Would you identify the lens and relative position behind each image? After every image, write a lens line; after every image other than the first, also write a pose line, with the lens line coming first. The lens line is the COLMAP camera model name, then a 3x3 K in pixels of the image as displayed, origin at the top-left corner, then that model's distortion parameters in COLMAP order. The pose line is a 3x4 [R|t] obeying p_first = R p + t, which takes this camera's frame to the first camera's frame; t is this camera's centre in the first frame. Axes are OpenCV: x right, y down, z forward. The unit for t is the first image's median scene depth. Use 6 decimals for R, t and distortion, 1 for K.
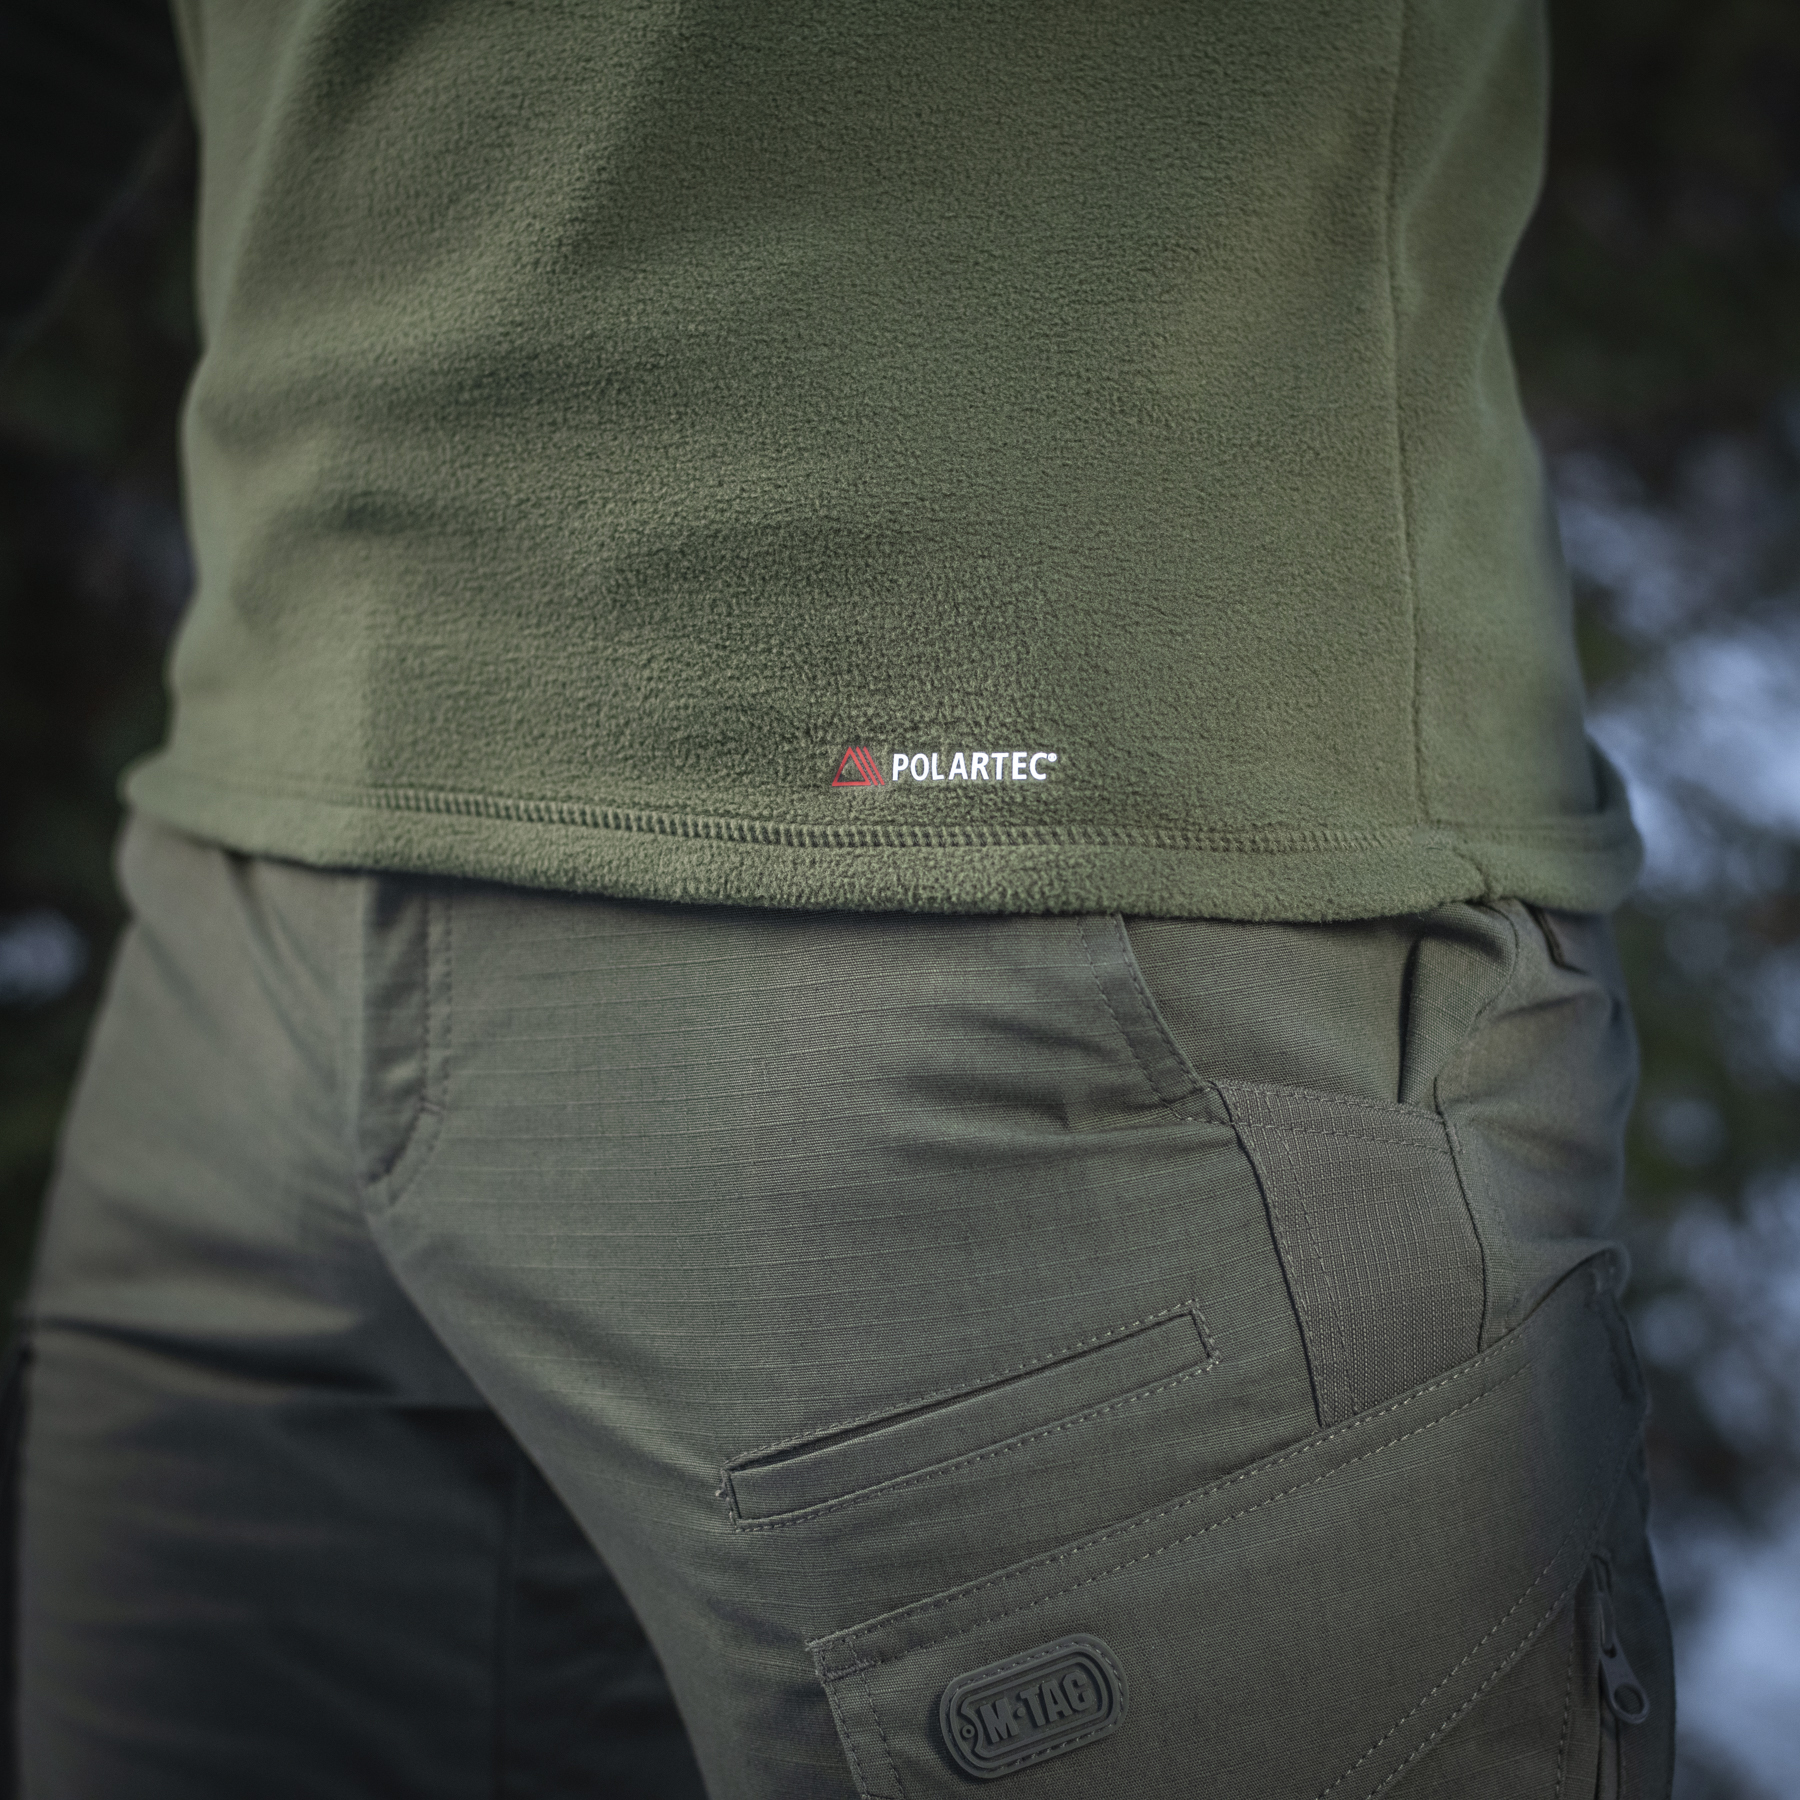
lens RADIAL K [[3997.2, 0, 900.0], [0, 3997.2, 900.0], [0, 0, 1]] dist [-0.391279, 2.657353]
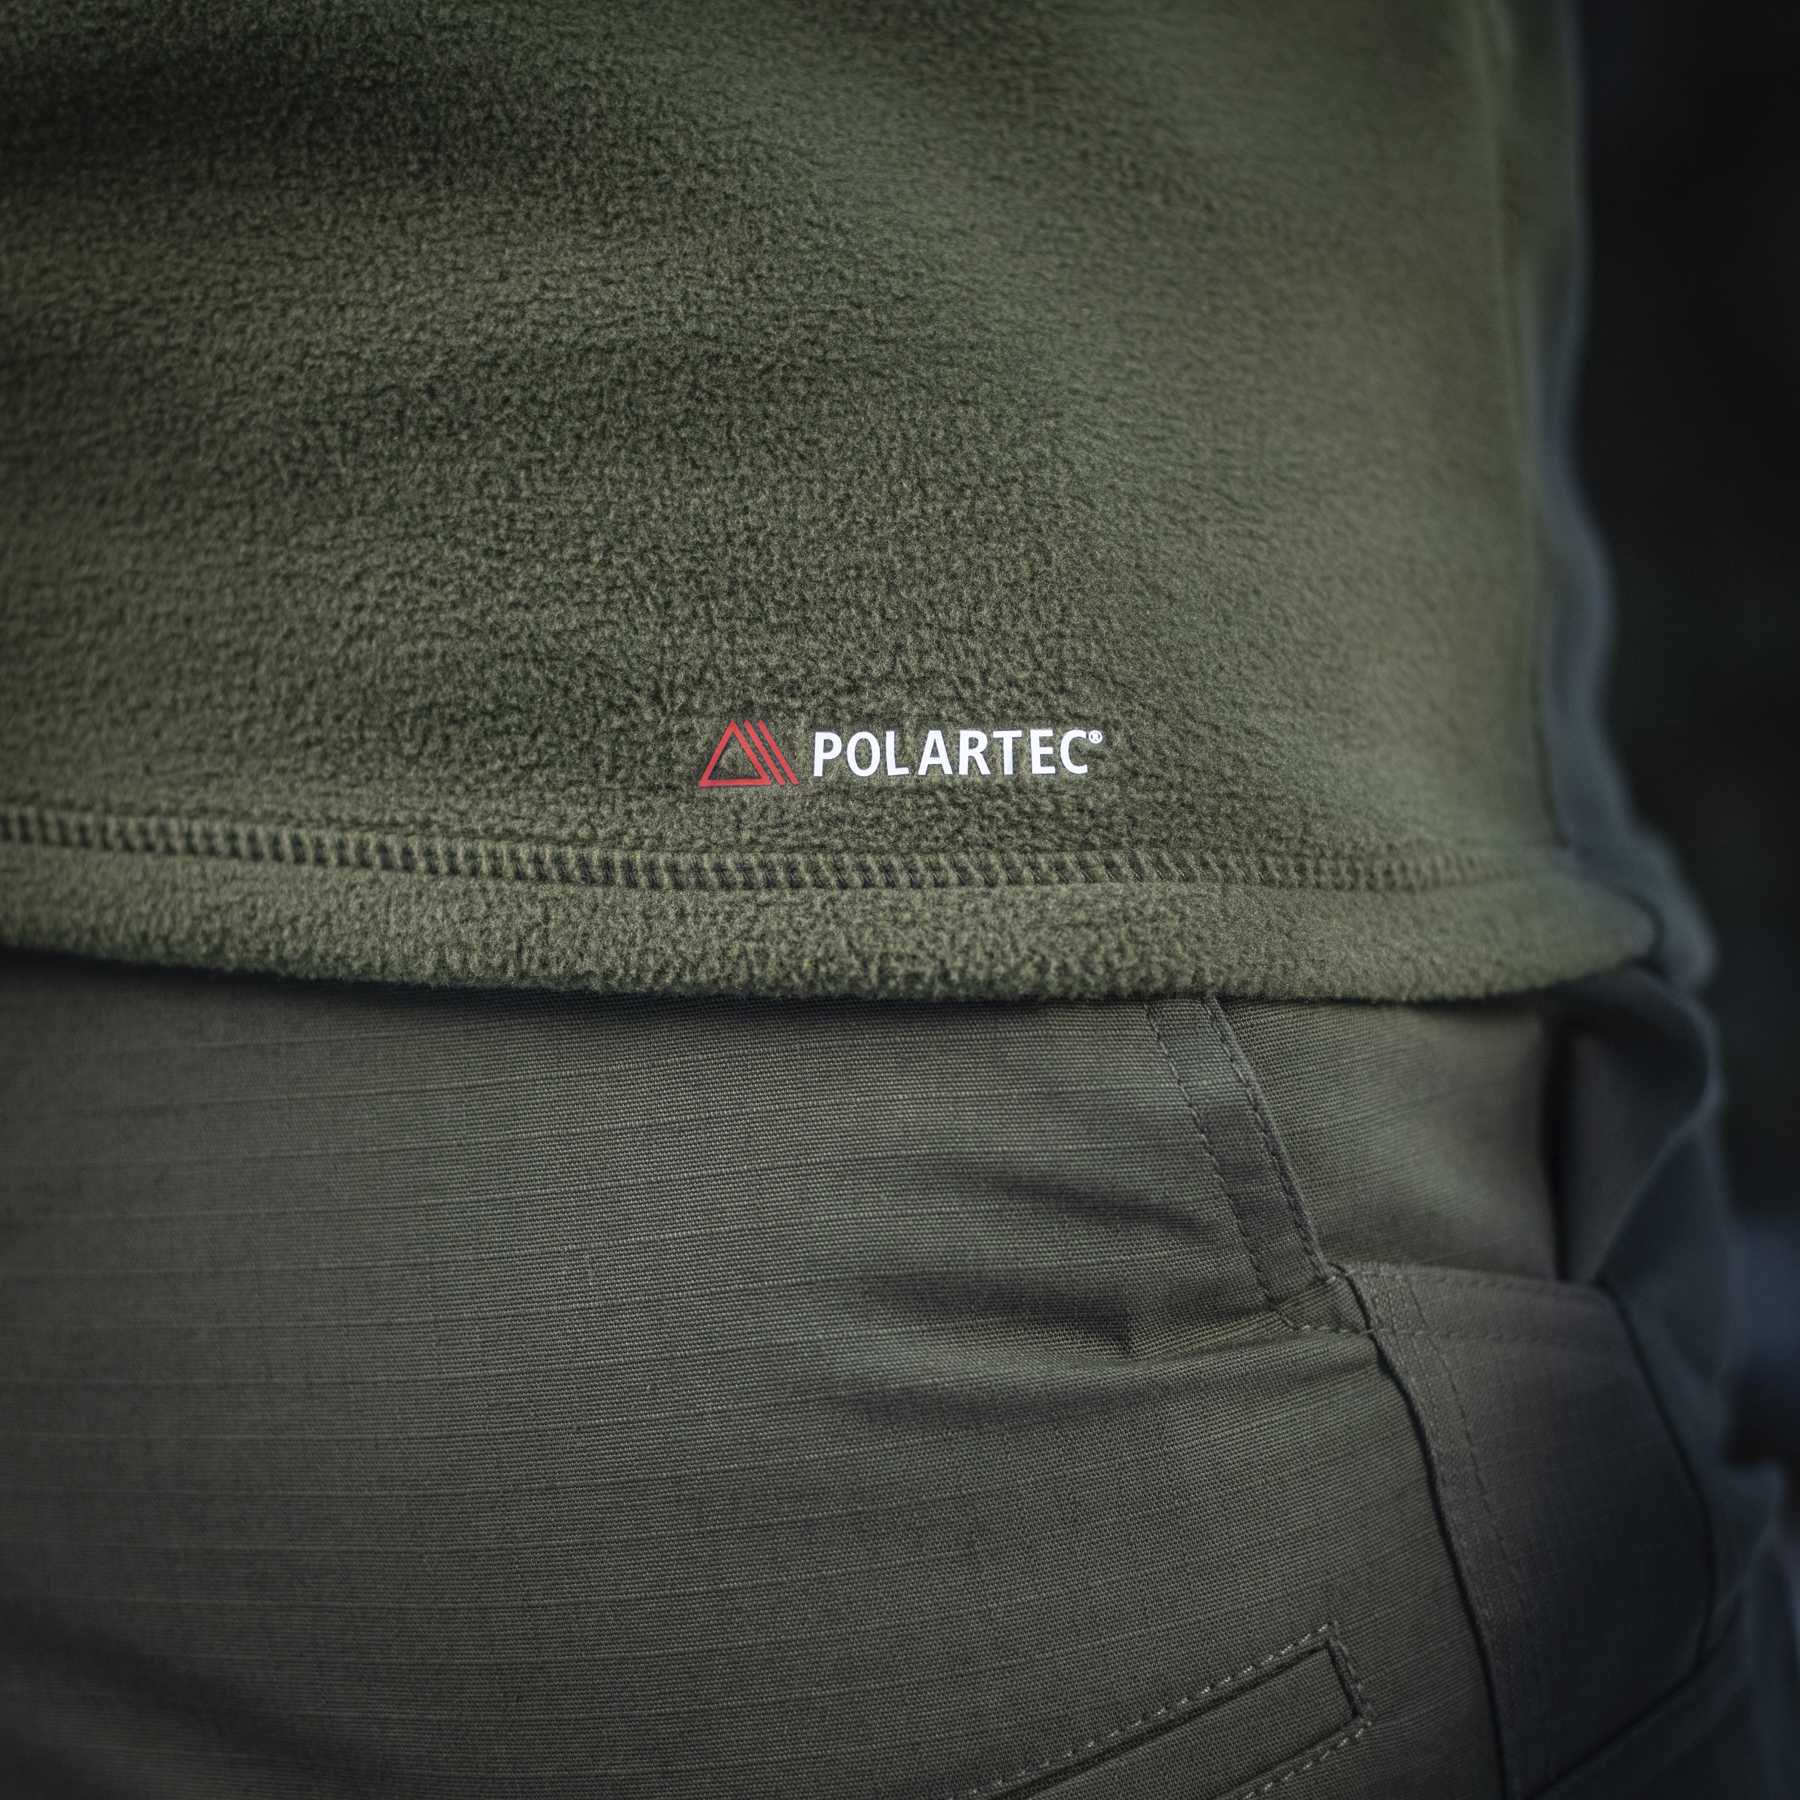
lens RADIAL K [[3997.2, 0, 900.0], [0, 3997.2, 900.0], [0, 0, 1]] dist [-0.391279, 2.657353]
pose [[0.957706, -0.011181, 0.287530, -0.158454], [0.013177, 0.999901, -0.005005, -0.008405], [-0.287446, 0.008582, 0.957759, 0.423396]]
